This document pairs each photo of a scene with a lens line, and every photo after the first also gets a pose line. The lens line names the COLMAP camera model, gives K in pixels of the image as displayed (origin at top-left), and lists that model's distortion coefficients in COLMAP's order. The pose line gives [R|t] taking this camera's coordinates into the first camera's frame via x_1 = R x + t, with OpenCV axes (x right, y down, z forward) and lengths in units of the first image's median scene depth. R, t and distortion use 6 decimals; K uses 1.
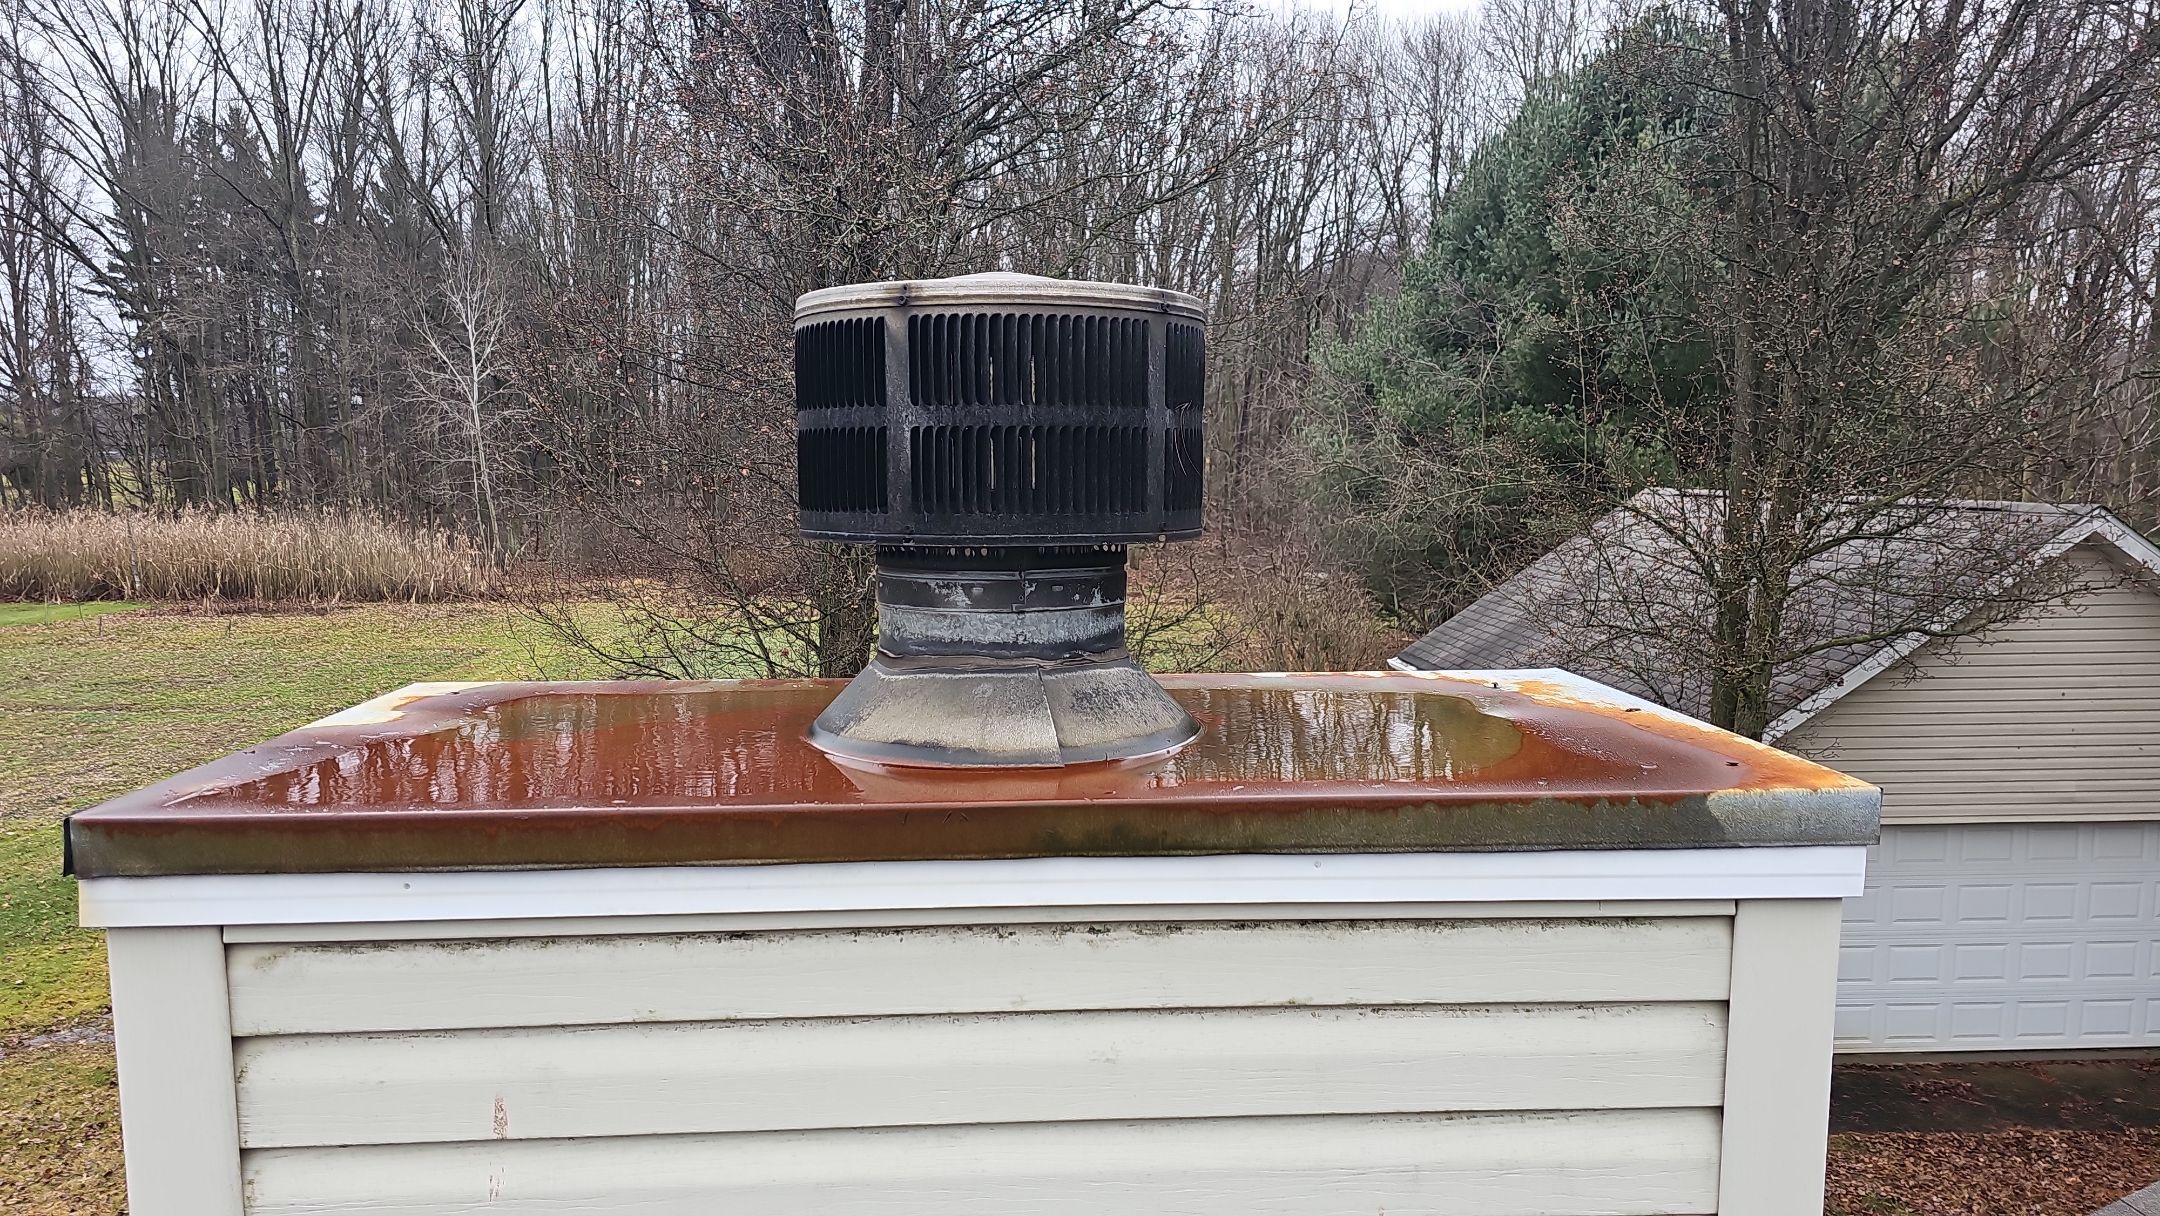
lens RADIAL K [[1437.8, 0, 1058.7], [0, 1437.8, 621.9], [0, 0, 1]] dist [0.052758, -0.043833]
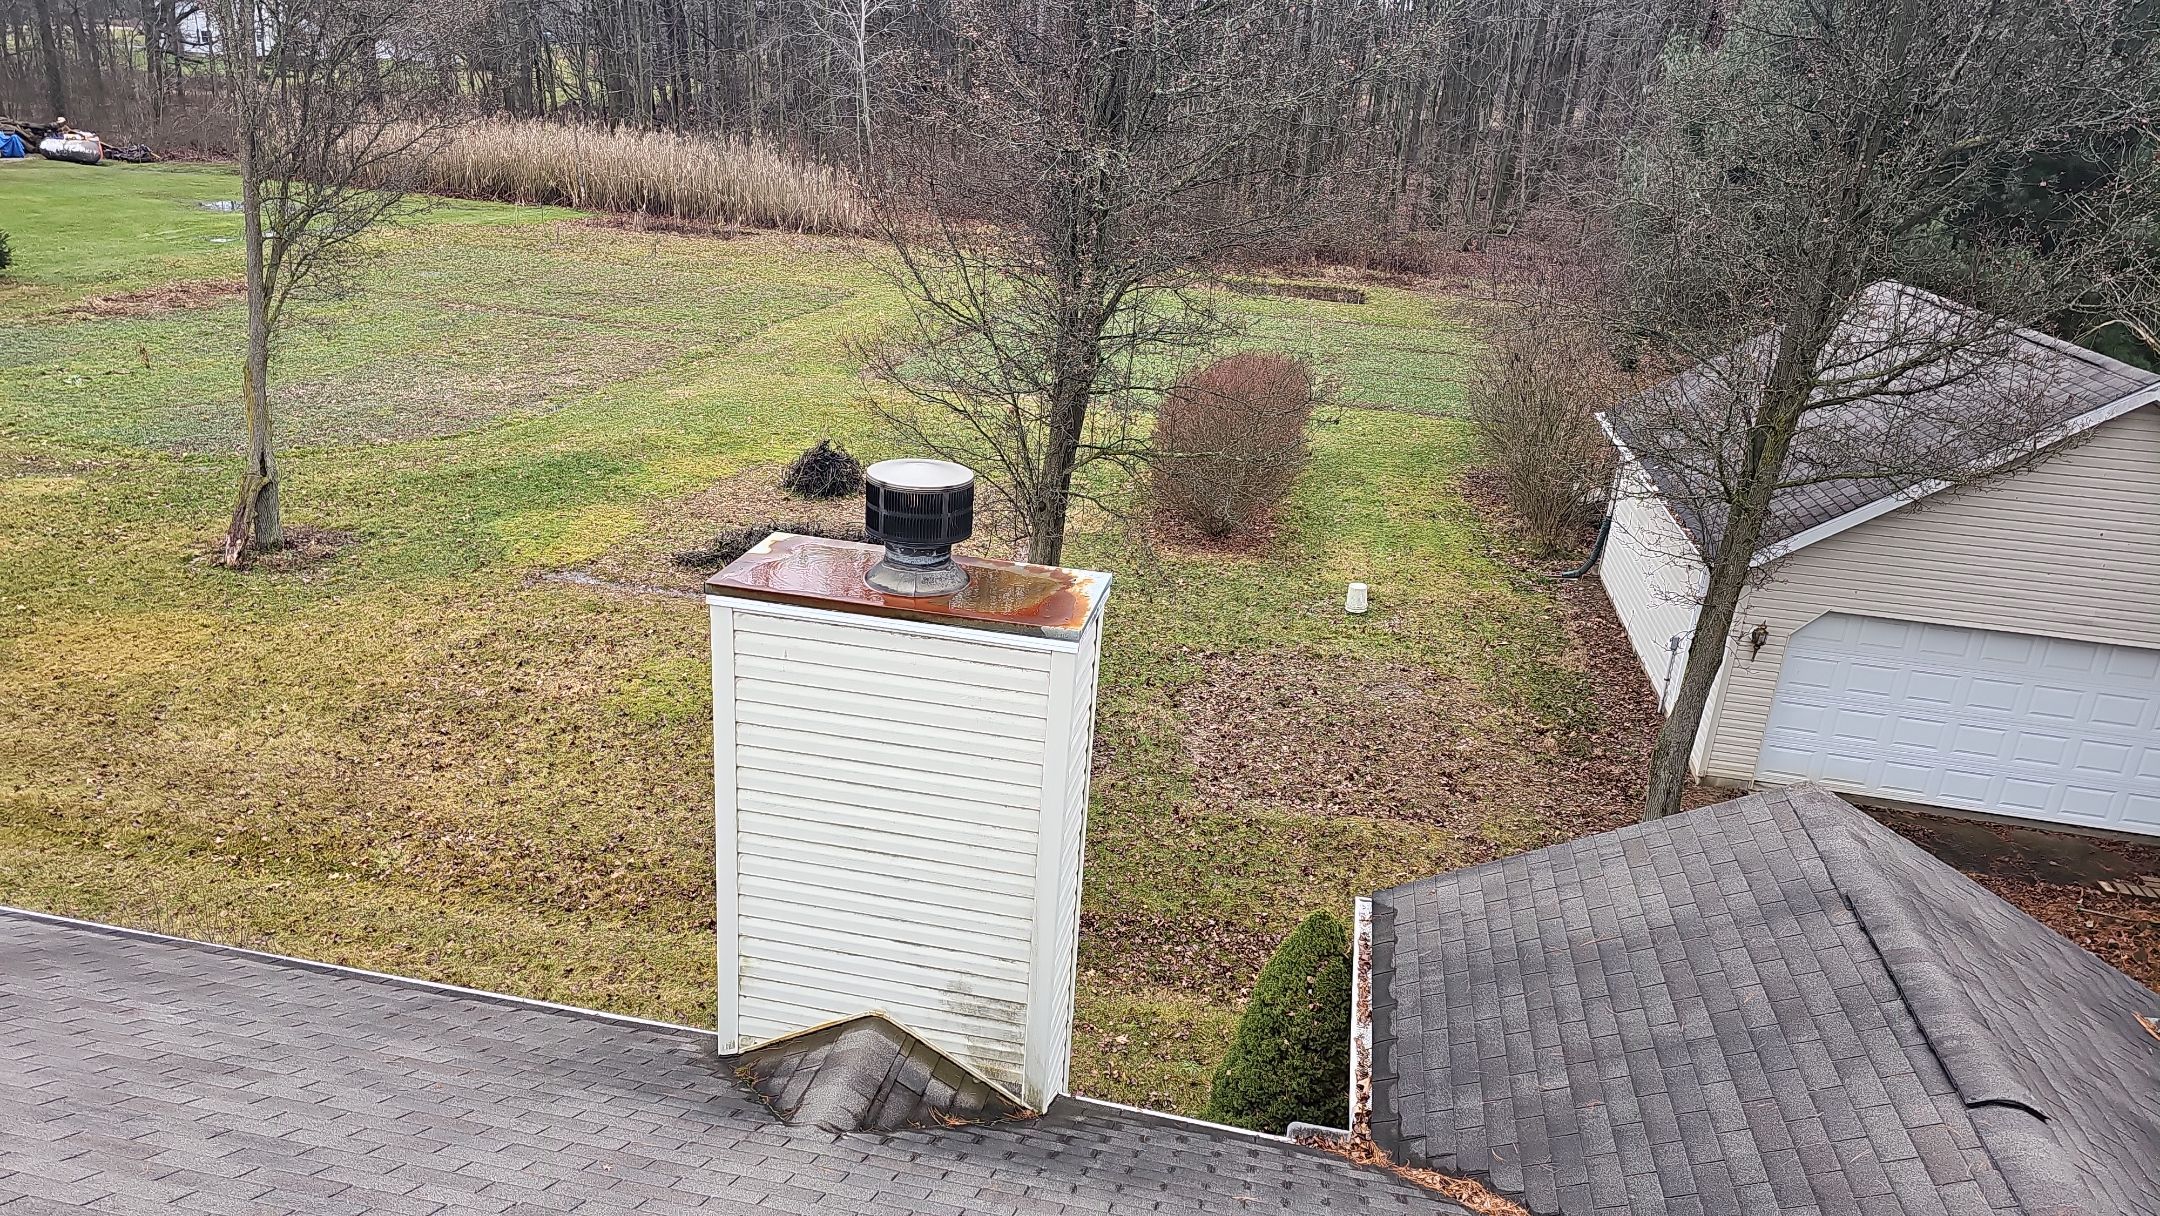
lens RADIAL K [[1437.8, 0, 1059.5], [0, 1437.8, 604.8], [0, 0, 1]] dist [0.052758, -0.043833]
pose [[0.965548, 0.145096, -0.216017, 0.105310], [-0.090990, 0.965969, 0.242127, -0.074323], [0.243798, -0.214130, 0.945892, -0.228703]]
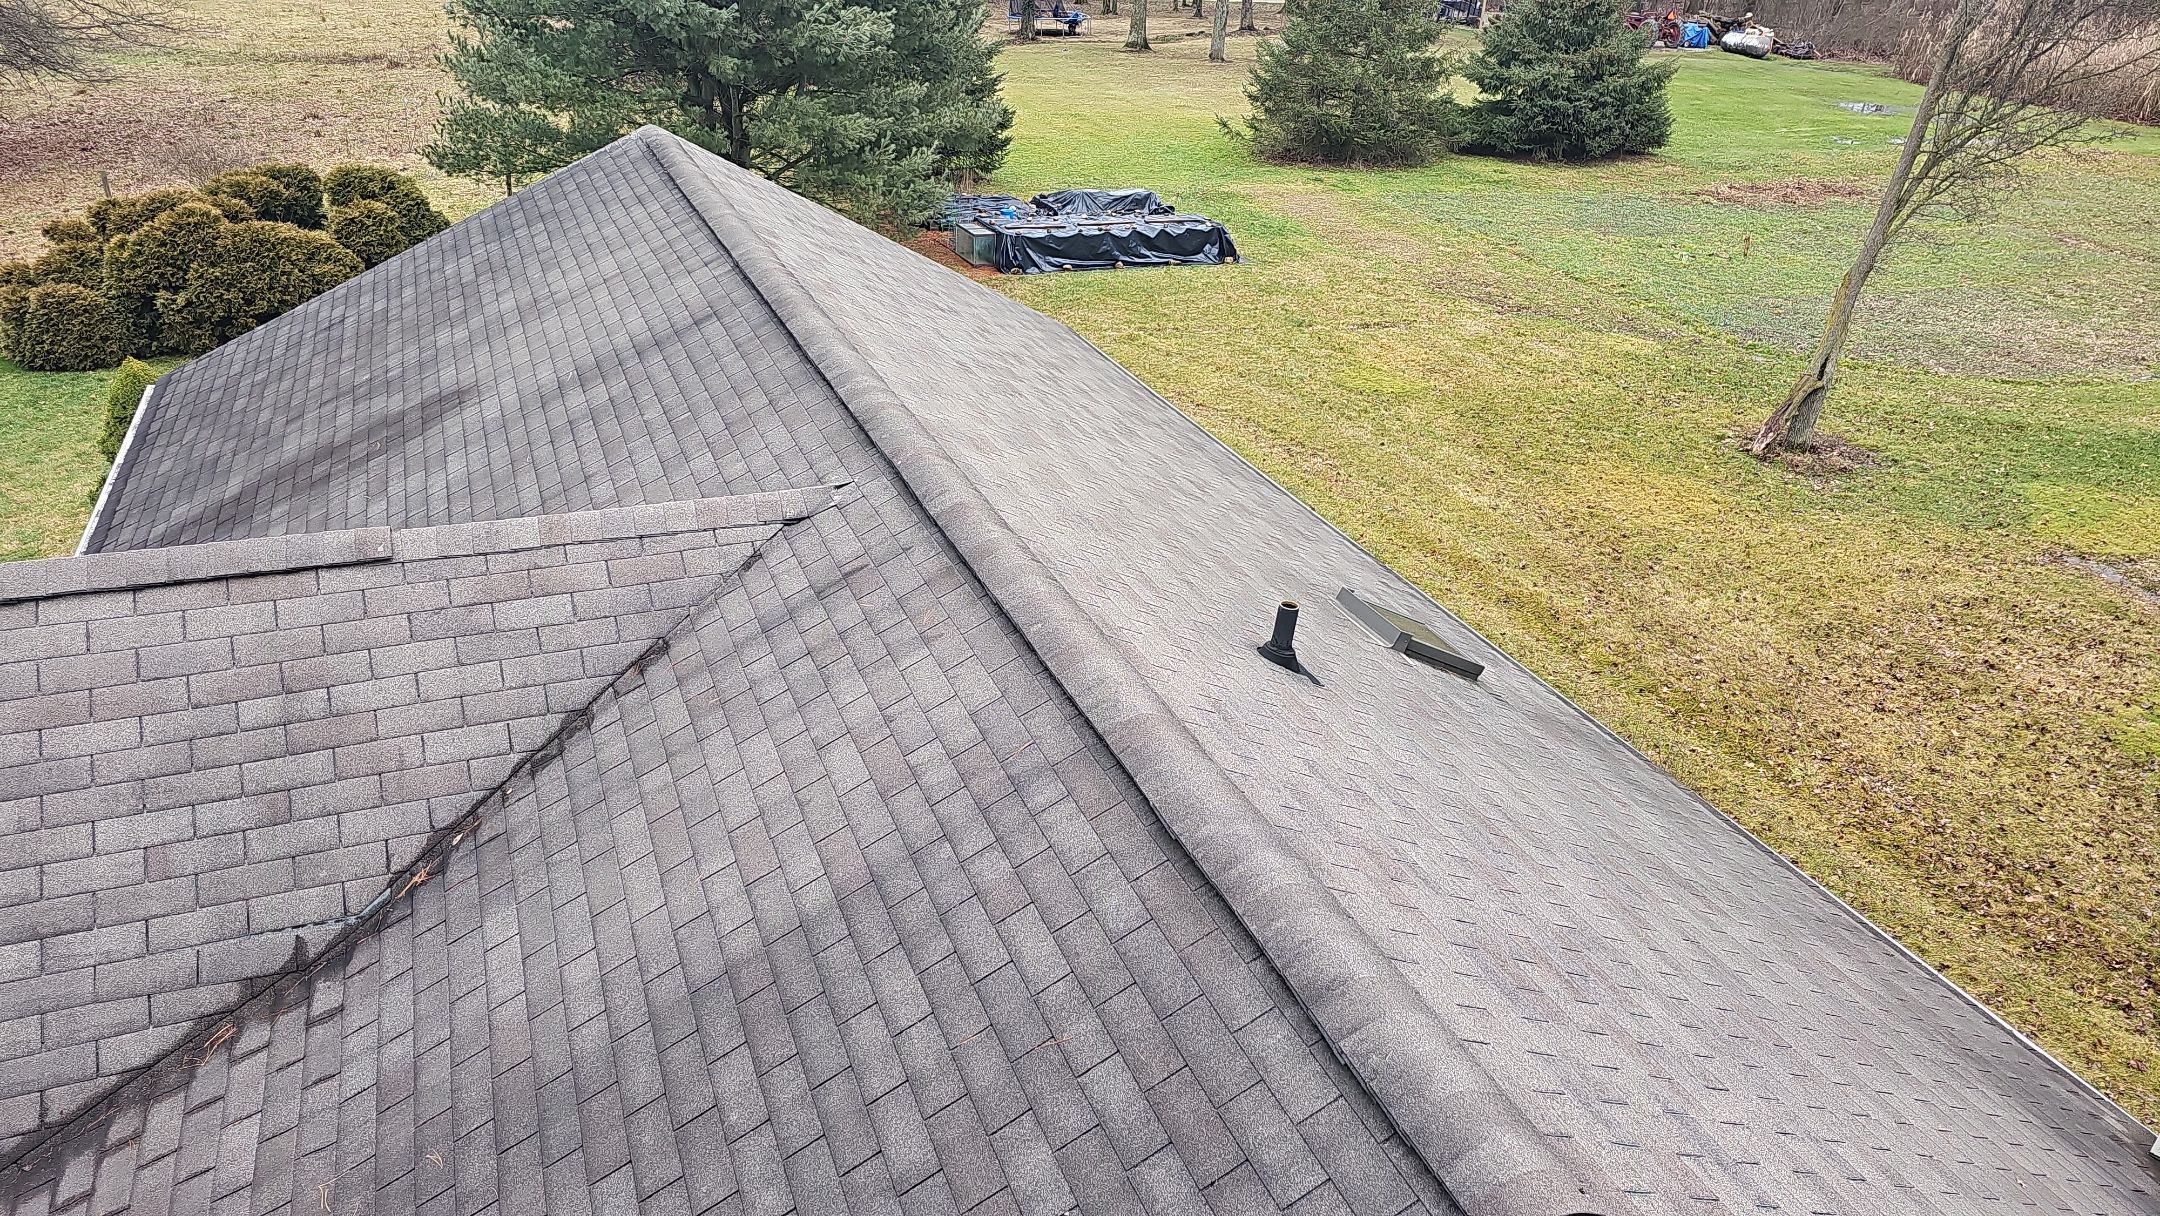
lens RADIAL K [[1437.8, 0, 1091.4], [0, 1437.8, 593.5], [0, 0, 1]] dist [0.052758, -0.043833]
pose [[0.339557, 0.442962, -0.829751, 0.093794], [-0.159572, 0.896505, 0.413297, -0.075811], [0.926951, -0.007933, 0.375099, -0.267616]]
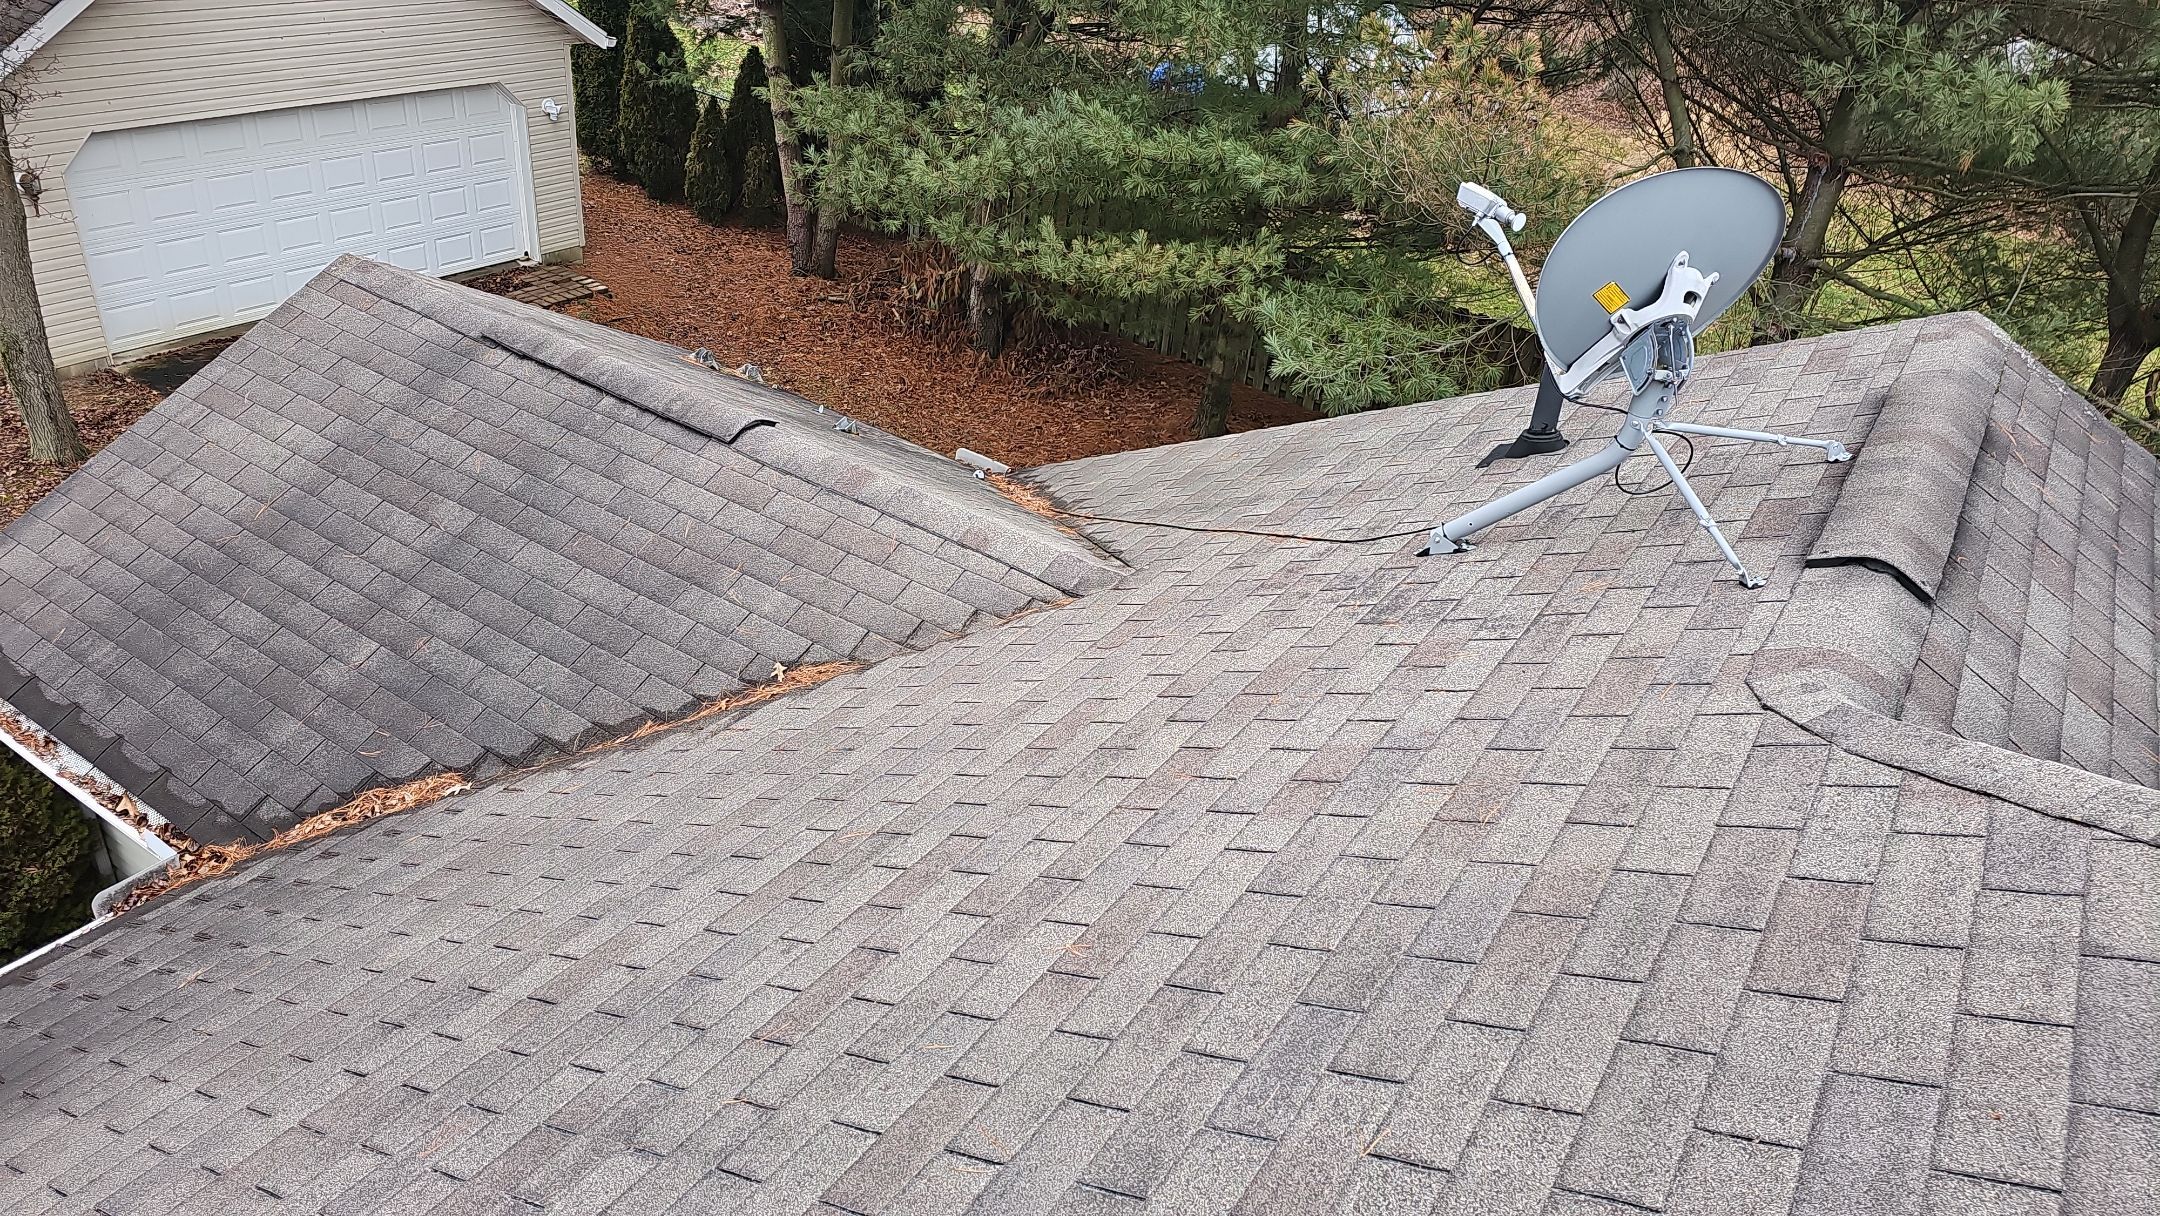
lens RADIAL K [[1437.8, 0, 1086.8], [0, 1437.8, 601.3], [0, 0, 1]] dist [0.052758, -0.043833]
pose [[0.587394, -0.356423, 0.726589, 0.030993], [-0.016572, 0.892313, 0.451114, -0.032670], [-0.809132, -0.277022, 0.518232, -0.160425]]
